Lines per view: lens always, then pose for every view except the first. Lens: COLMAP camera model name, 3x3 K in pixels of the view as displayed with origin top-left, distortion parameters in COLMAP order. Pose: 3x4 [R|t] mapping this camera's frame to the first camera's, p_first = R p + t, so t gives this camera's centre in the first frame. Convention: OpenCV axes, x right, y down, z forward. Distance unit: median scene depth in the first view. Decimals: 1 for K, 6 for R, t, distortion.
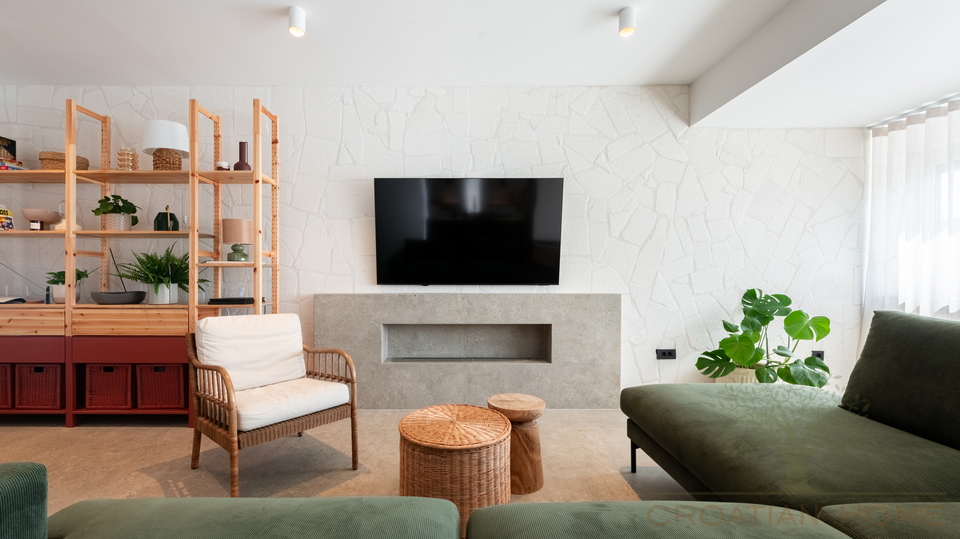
lens RADIAL K [[375.3, 0, 449.2], [0, 375.3, 283.6], [0, 0, 1]] dist [0.013132, -0.004017]
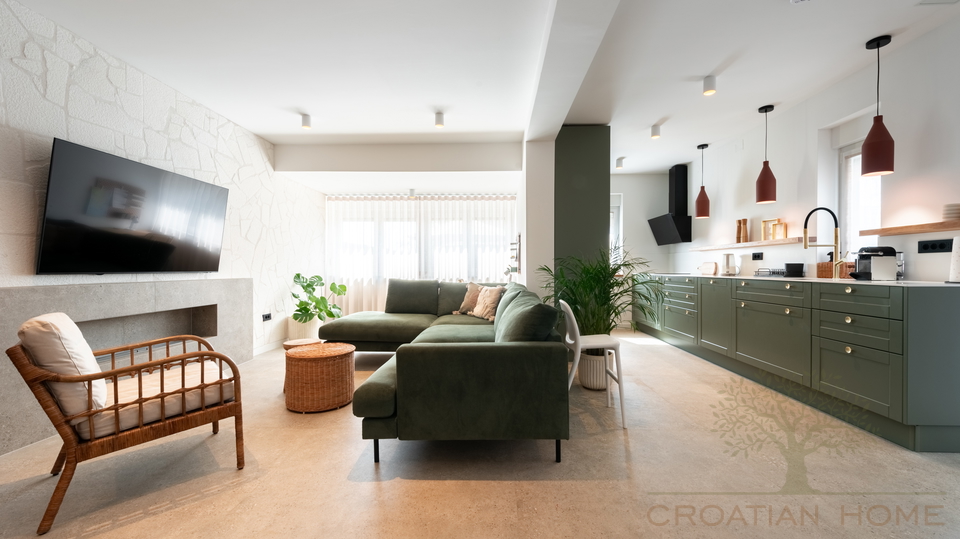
lens RADIAL K [[375.3, 0, 487.1], [0, 375.3, 271.6], [0, 0, 1]] dist [0.013132, -0.004017]
pose [[0.019524, -0.009313, 0.999766, -1.003077], [0.008287, 0.999924, 0.009153, -0.003140], [-0.999775, 0.008106, 0.019600, 0.091920]]
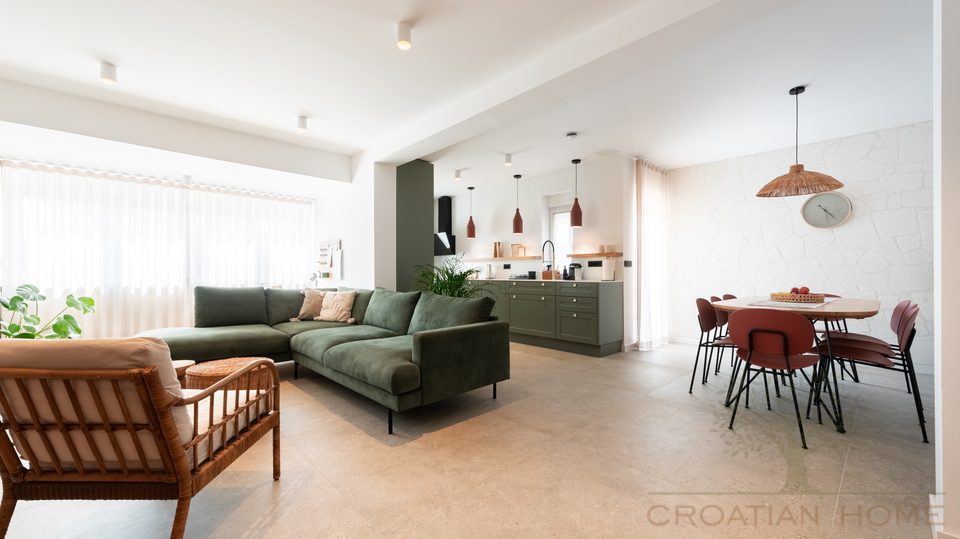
lens RADIAL K [[375.3, 0, 485.1], [0, 375.3, 274.2], [0, 0, 1]] dist [0.013132, -0.004017]
pose [[-0.698641, -0.001141, 0.715472, -1.063048], [0.004472, 0.999972, 0.005962, -0.007035], [-0.715459, 0.007364, -0.698616, 0.768595]]
